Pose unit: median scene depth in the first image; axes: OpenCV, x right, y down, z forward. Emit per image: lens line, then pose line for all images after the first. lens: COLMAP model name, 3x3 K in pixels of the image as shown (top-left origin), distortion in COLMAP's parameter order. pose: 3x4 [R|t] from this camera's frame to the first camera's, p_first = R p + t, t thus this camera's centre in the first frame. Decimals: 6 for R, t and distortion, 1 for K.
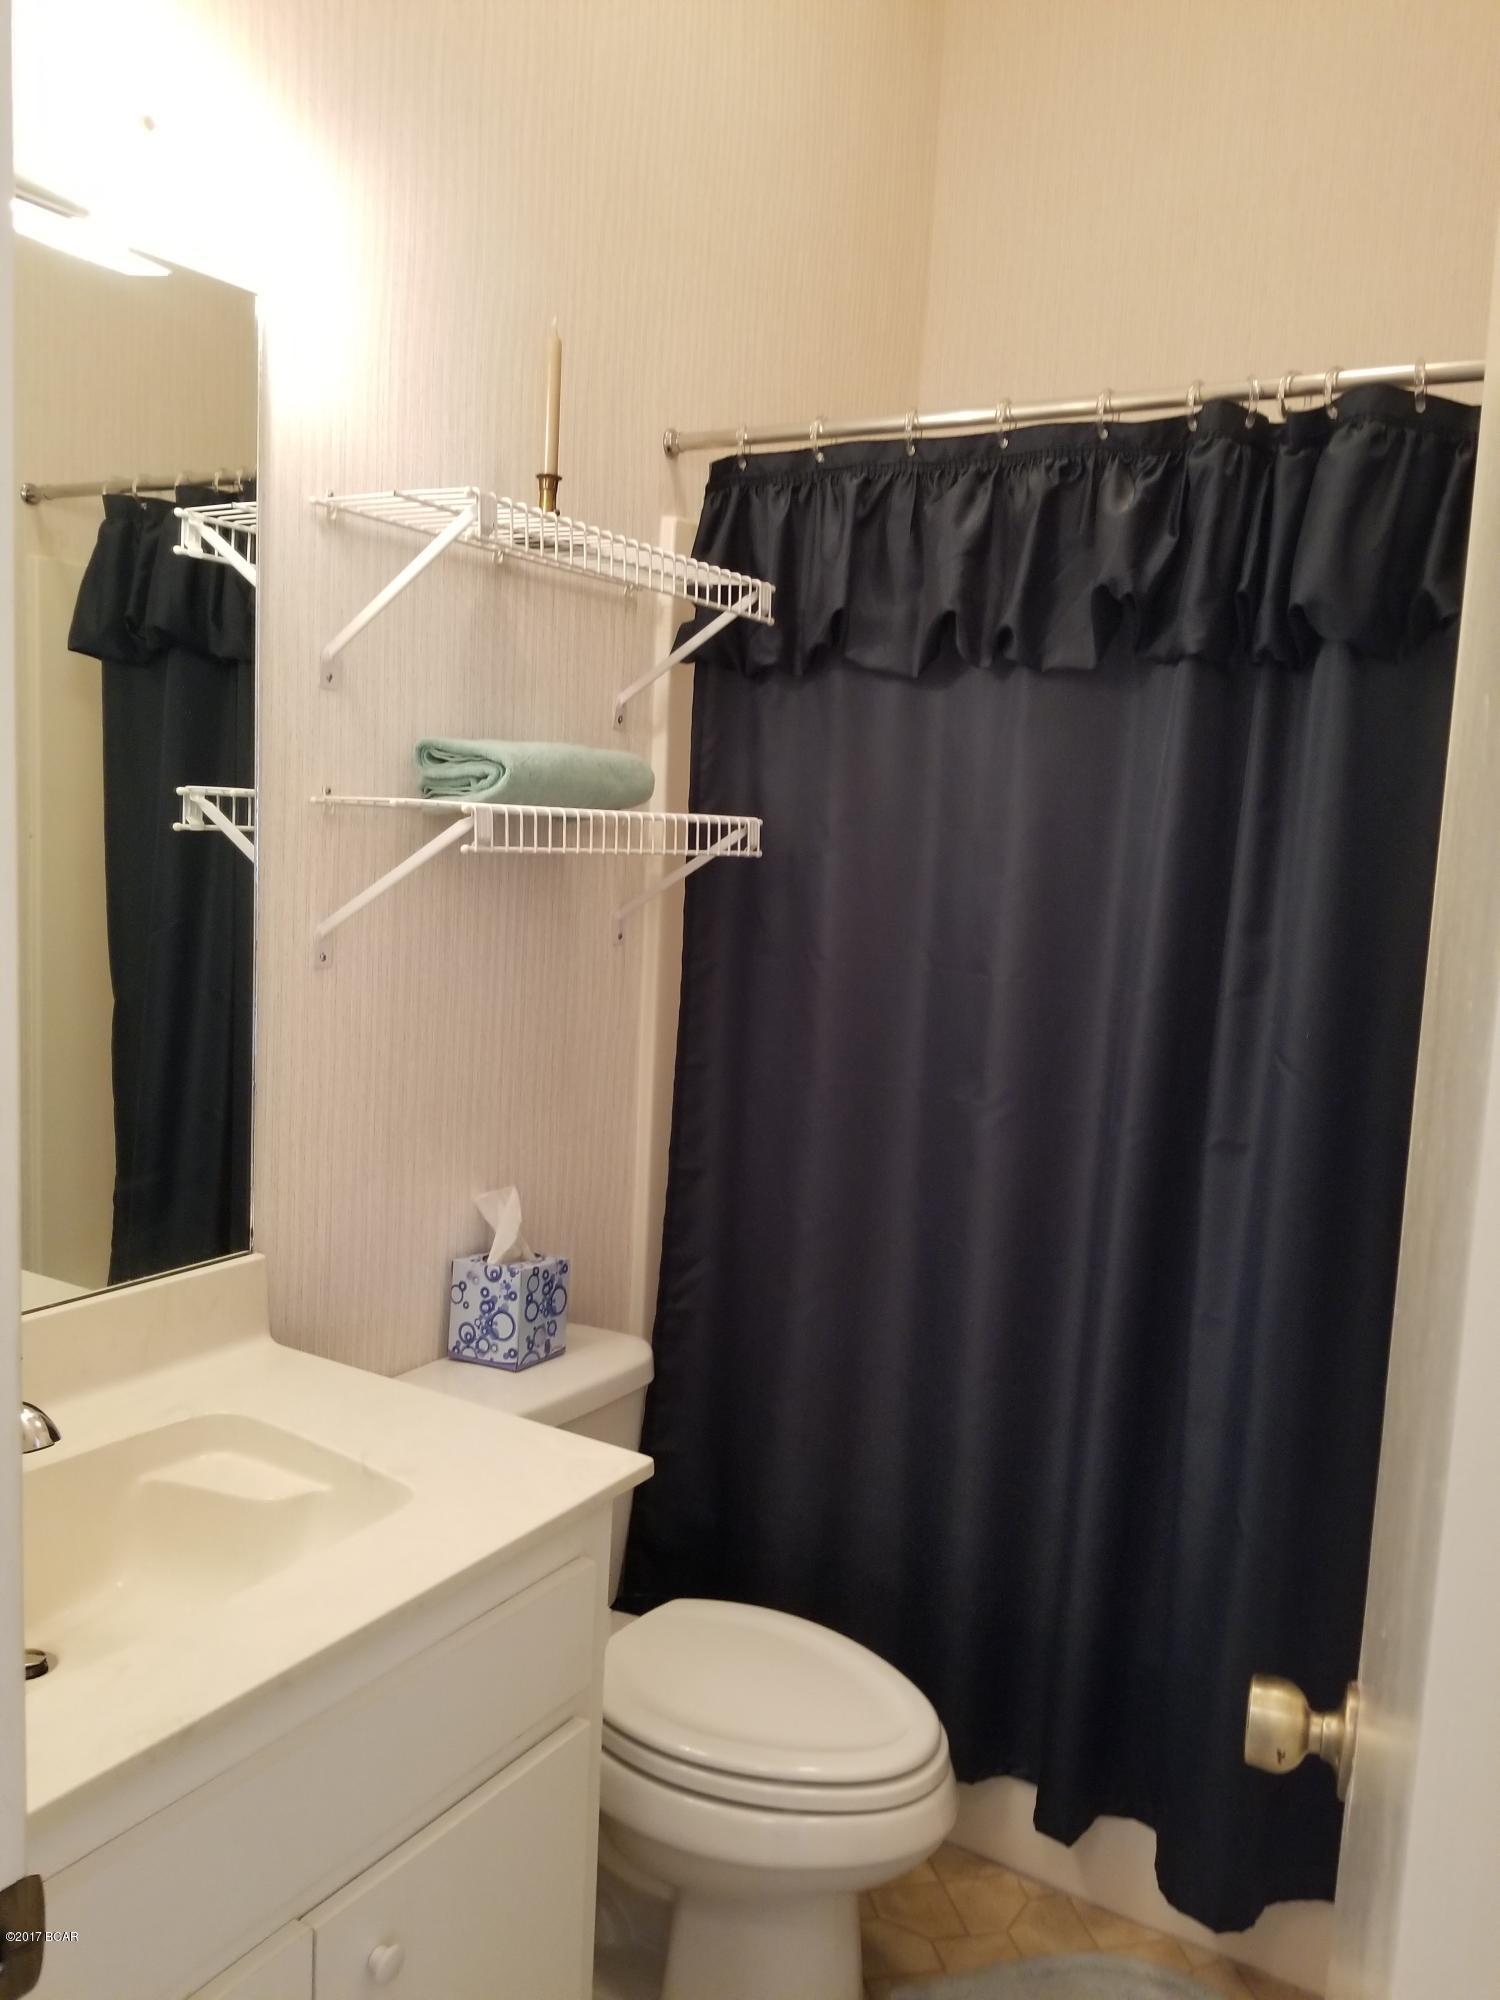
lens RADIAL K [[1574.7, 0, 741.9], [0, 1574.7, 1003.8], [0, 0, 1]] dist [0.084592, -0.100442]
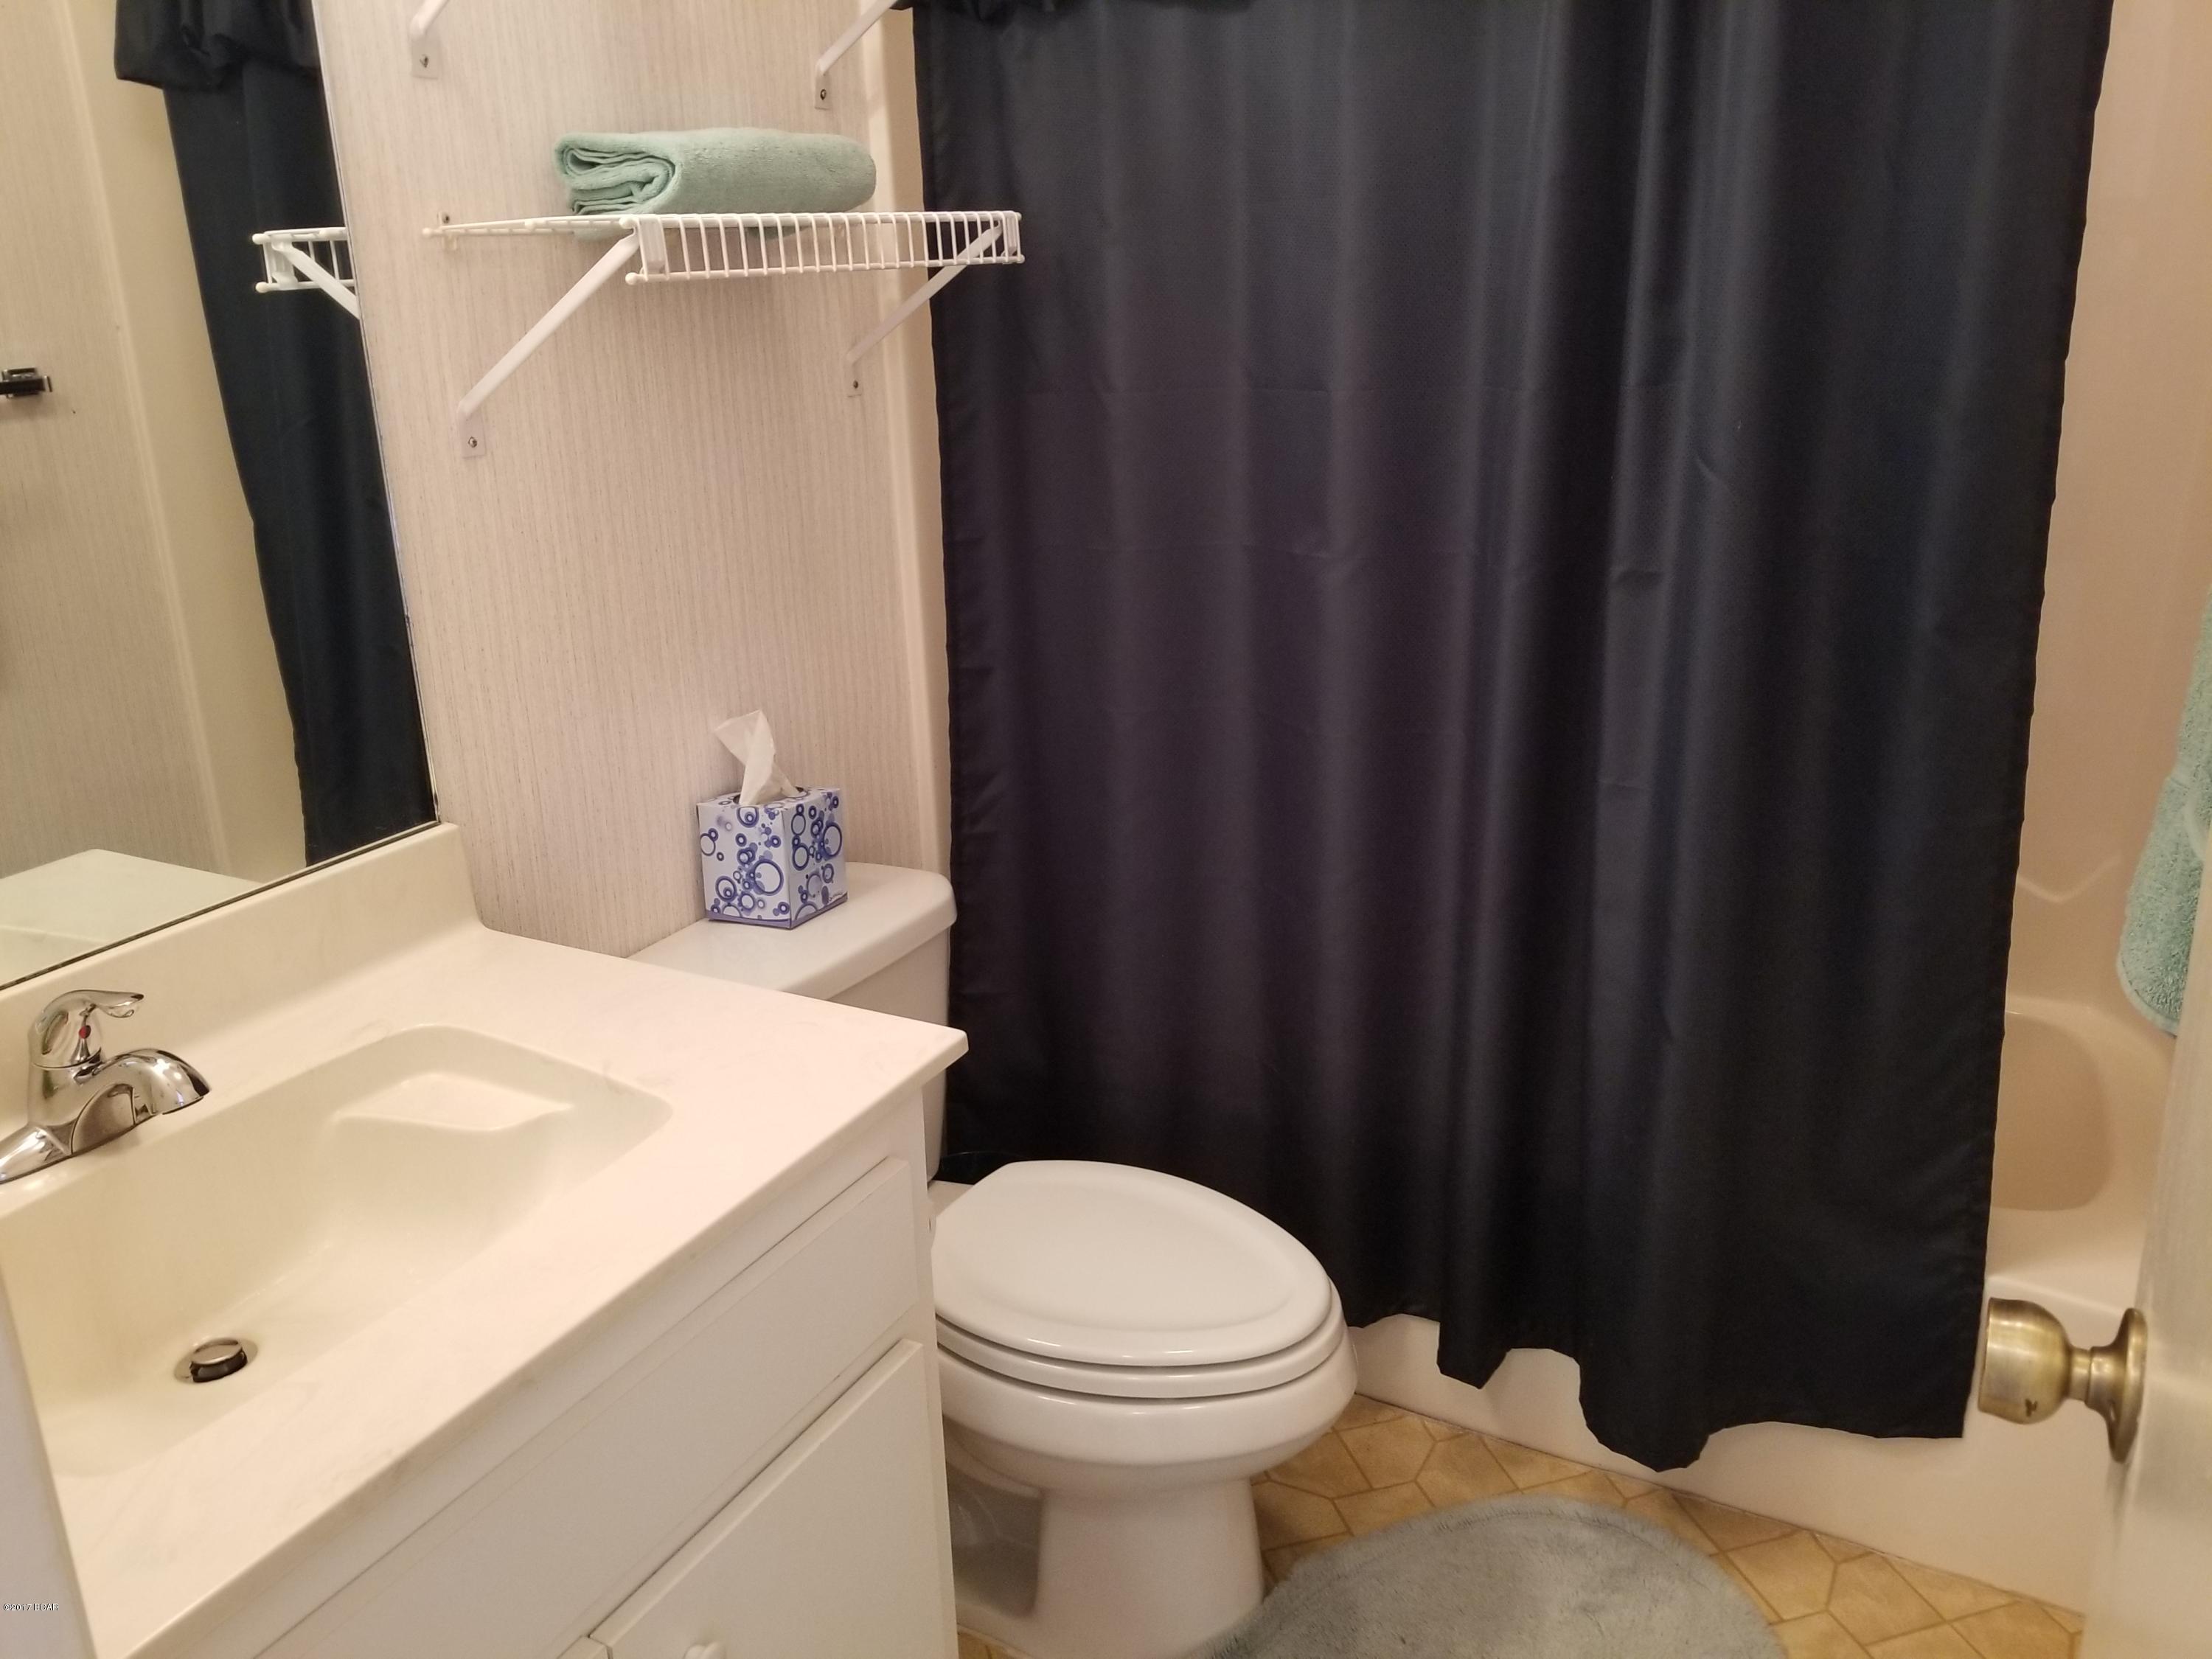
lens RADIAL K [[1741.7, 0, 1078.8], [0, 1741.7, 773.9], [0, 0, 1]] dist [0.084592, -0.100442]
pose [[0.995178, -0.095840, 0.020890, -0.003391], [0.090633, 0.979876, 0.177842, 0.002789], [-0.037514, -0.175091, 0.983837, 0.112695]]
